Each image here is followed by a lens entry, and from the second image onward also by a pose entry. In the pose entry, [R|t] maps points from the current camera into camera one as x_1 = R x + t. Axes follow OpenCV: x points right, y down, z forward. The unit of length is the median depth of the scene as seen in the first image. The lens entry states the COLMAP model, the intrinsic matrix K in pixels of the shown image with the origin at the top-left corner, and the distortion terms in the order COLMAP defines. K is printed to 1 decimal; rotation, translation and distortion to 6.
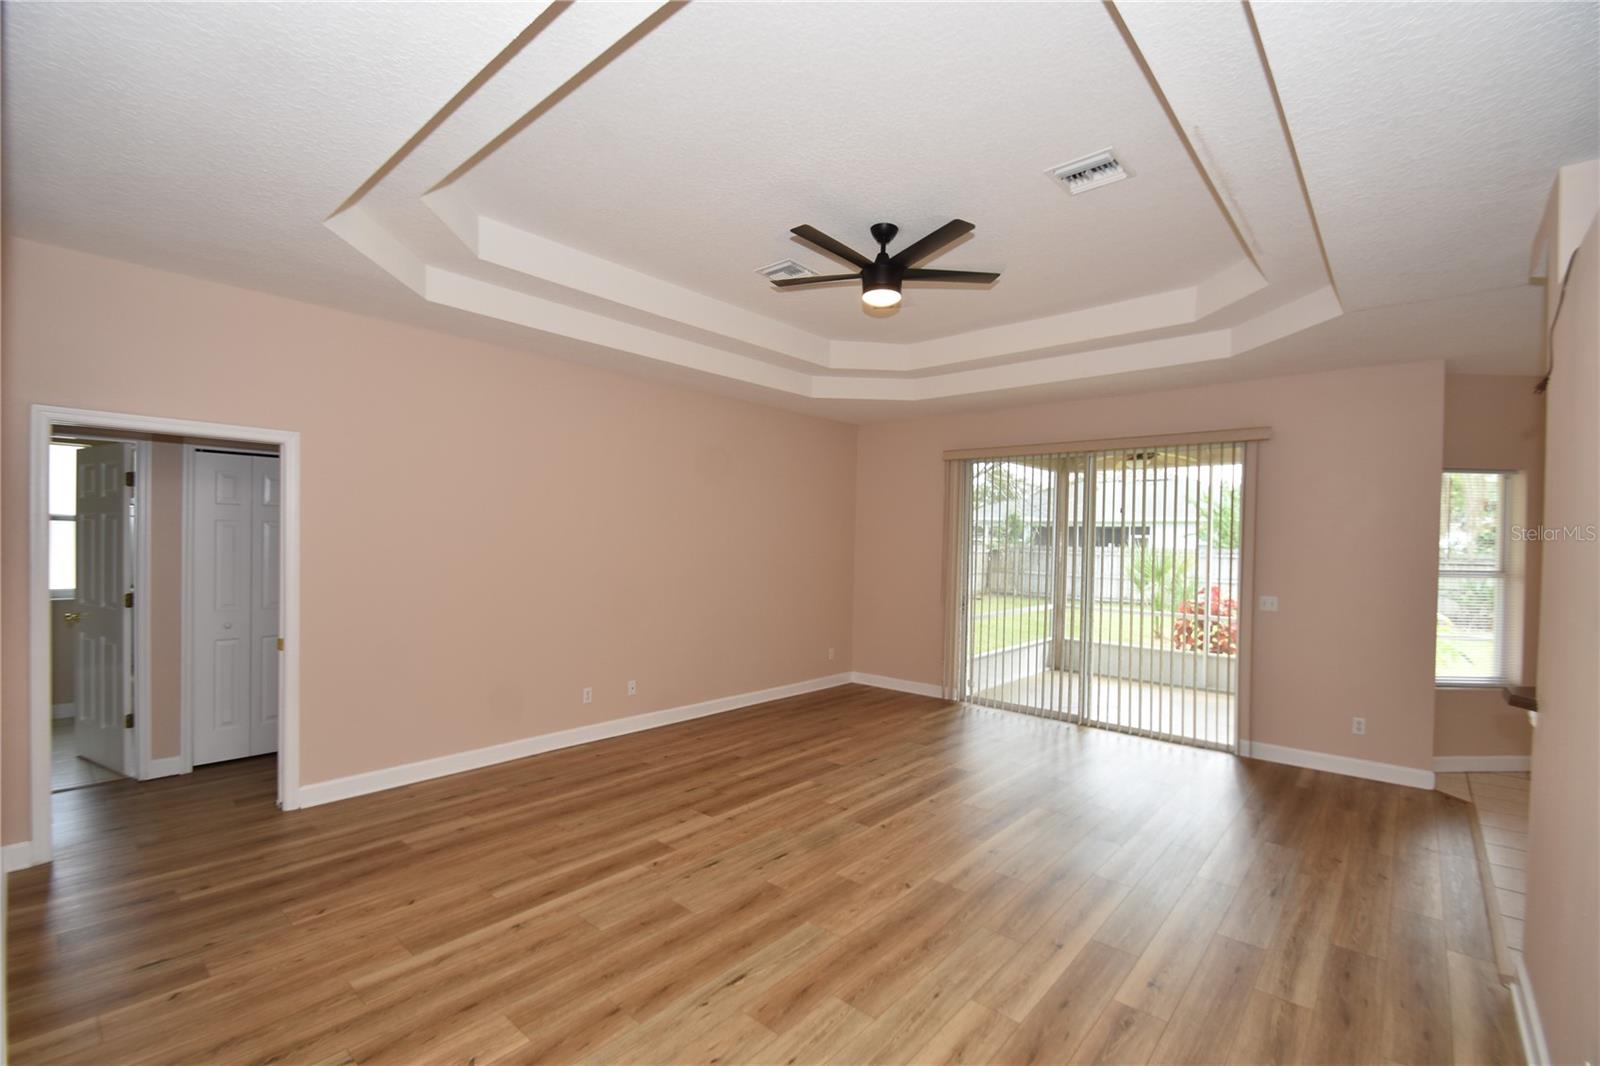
lens RADIAL K [[699.5, 0, 802.2], [0, 699.5, 548.2], [0, 0, 1]] dist [0.012803, -0.016270]
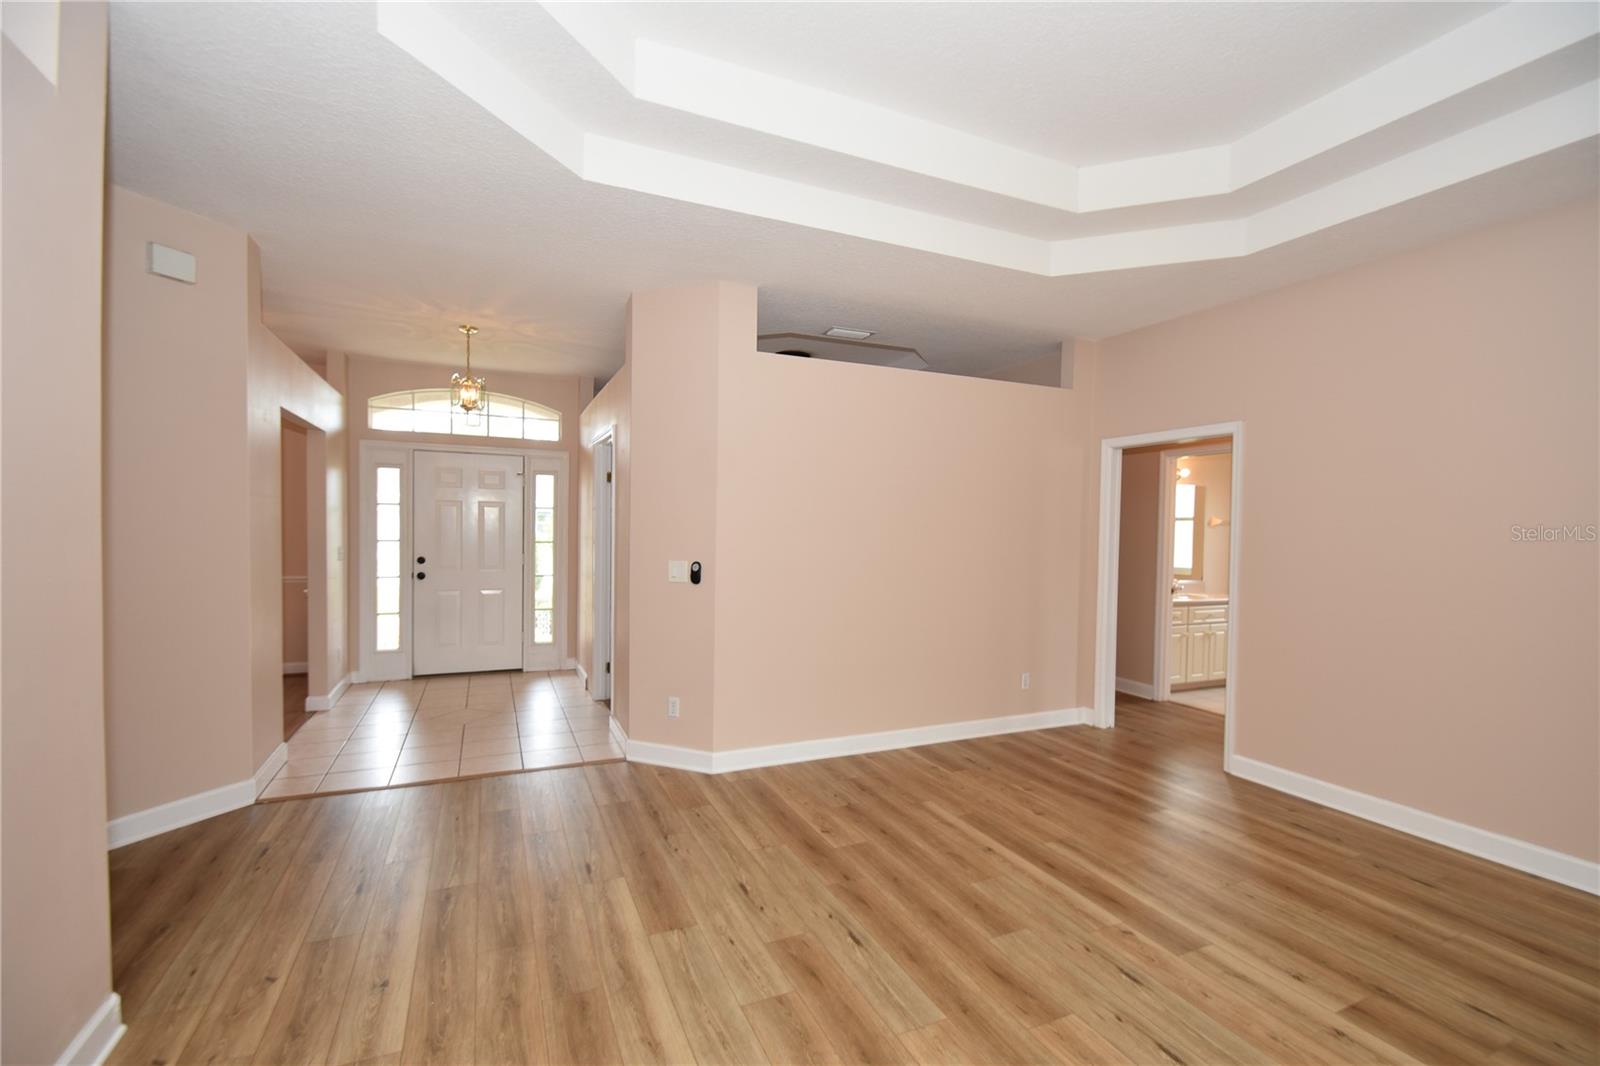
lens RADIAL K [[699.5, 0, 802.2], [0, 699.5, 548.2], [0, 0, 1]] dist [0.012803, -0.016270]
pose [[-0.420316, -0.001751, -0.907376, 0.572411], [-0.035462, 0.999266, 0.014498, 0.038503], [0.906685, 0.038271, -0.420069, 0.912107]]
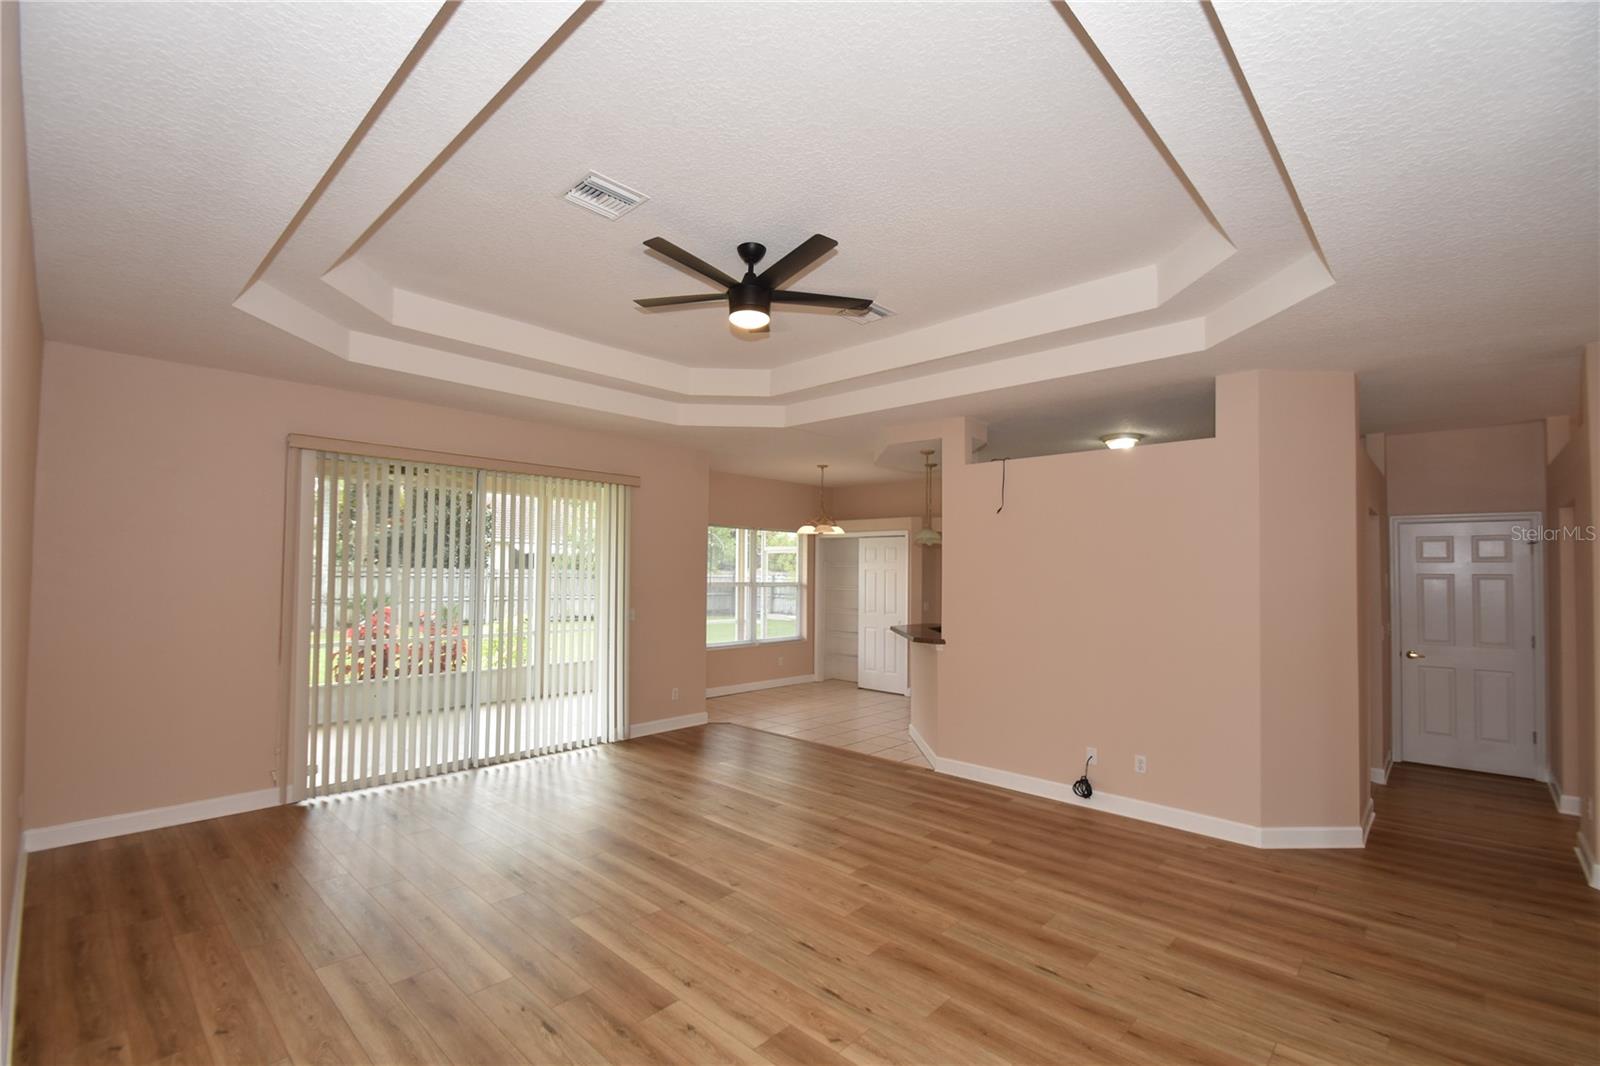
lens RADIAL K [[699.5, 0, 802.2], [0, 699.5, 548.2], [0, 0, 1]] dist [0.012803, -0.016270]
pose [[0.032863, 0.010354, 0.999406, -0.860851], [0.001456, 0.999945, -0.010407, -0.039800], [-0.999459, 0.001797, 0.032846, 0.935177]]
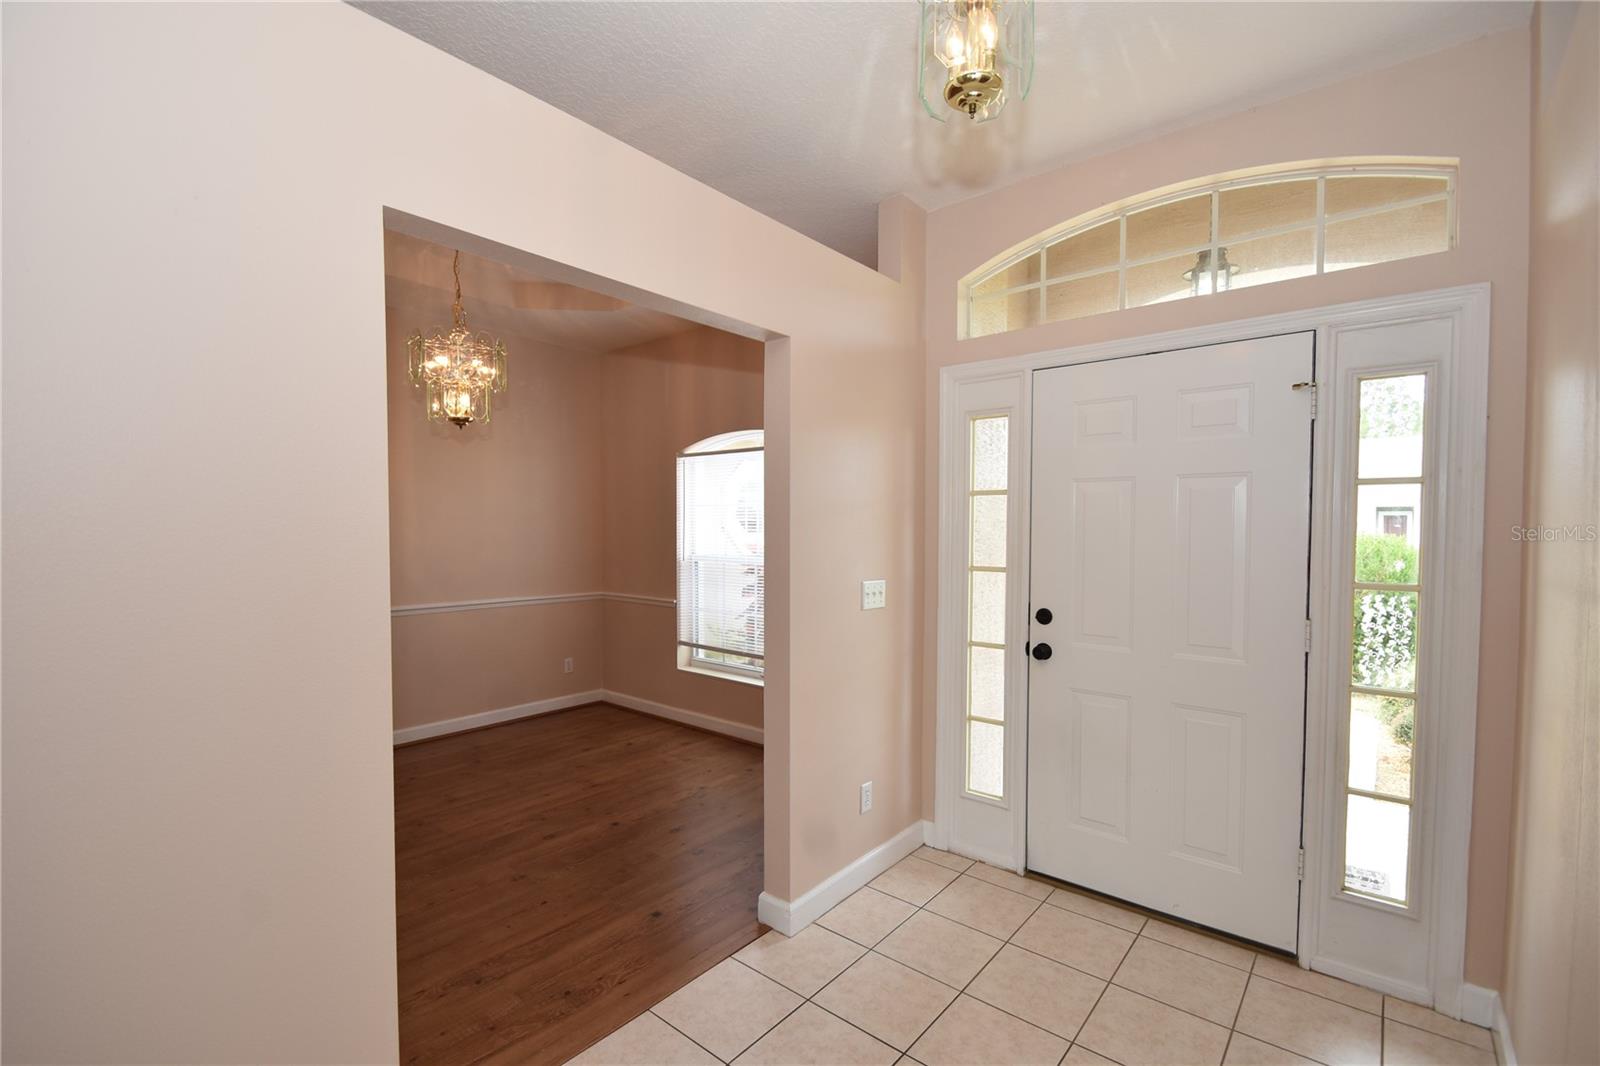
lens RADIAL K [[699.5, 0, 802.2], [0, 699.5, 548.2], [0, 0, 1]] dist [0.012803, -0.016270]
pose [[-0.999456, -0.024519, -0.022037, -0.326188], [-0.025408, 0.998835, 0.041026, 0.027756], [0.021005, 0.041563, -0.998915, 0.083952]]
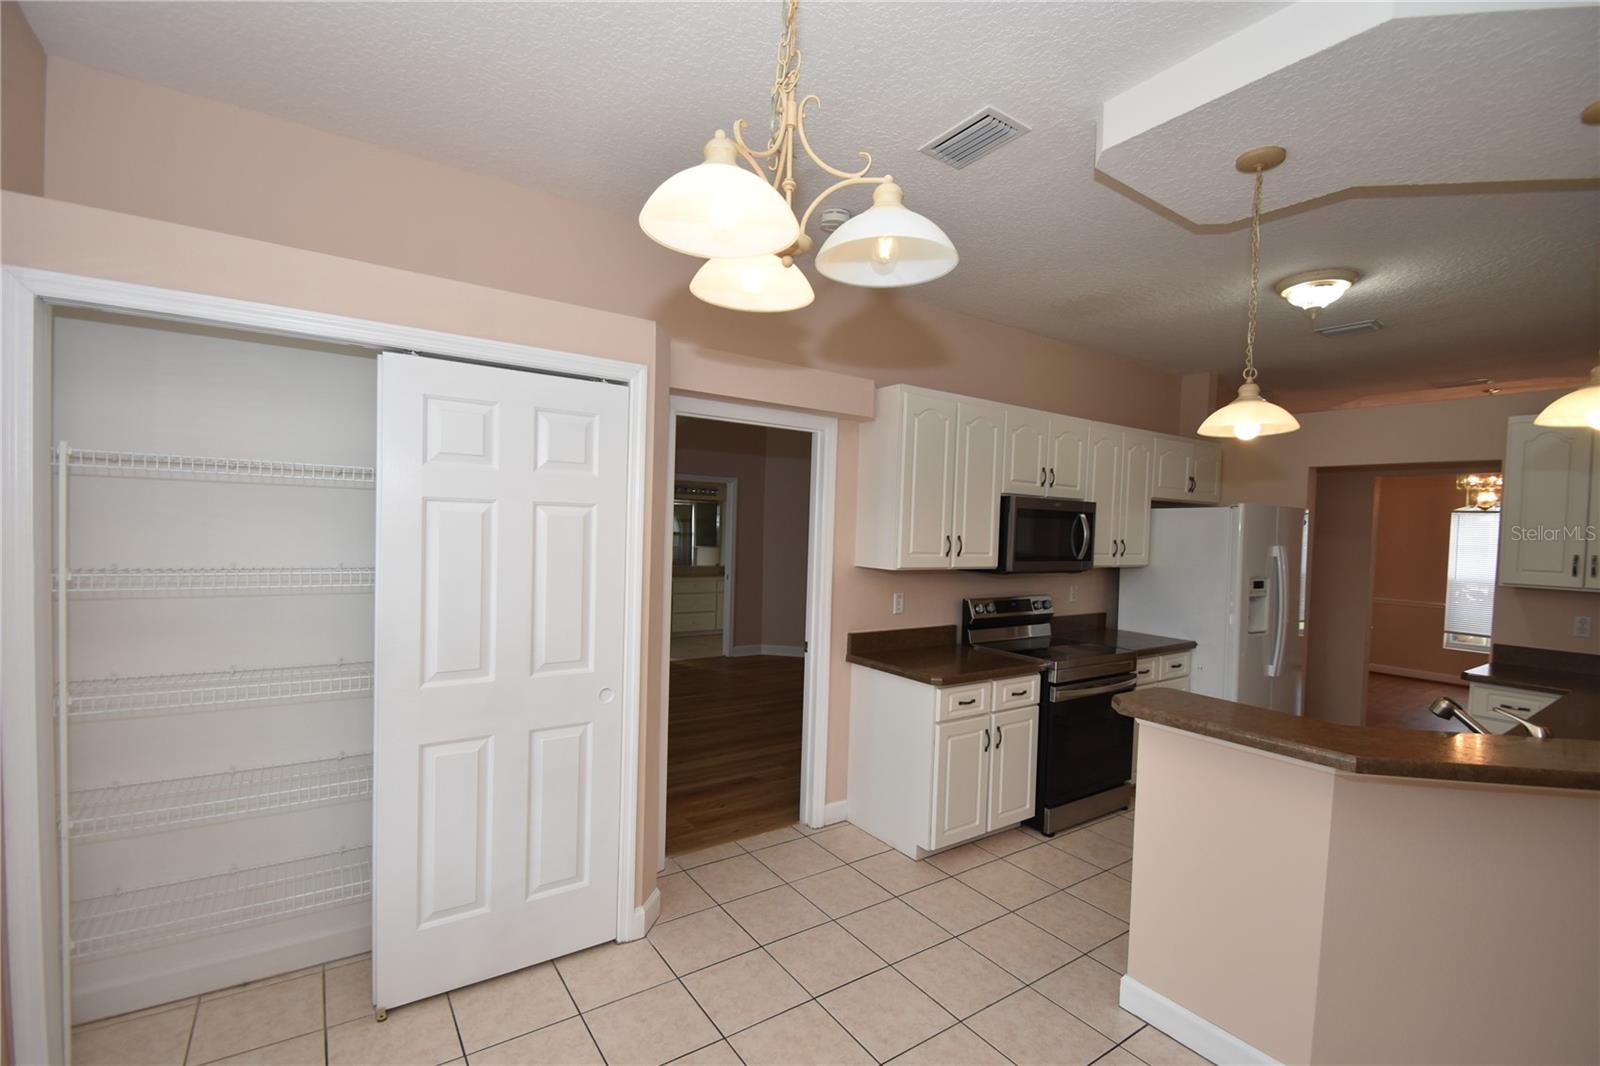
lens RADIAL K [[699.5, 0, 802.2], [0, 699.5, 548.2], [0, 0, 1]] dist [0.012803, -0.016270]
pose [[-0.967477, -0.062132, 0.245208, 1.314421], [-0.050949, 0.997362, 0.051696, 0.010096], [-0.247773, 0.037522, -0.968091, 1.290402]]
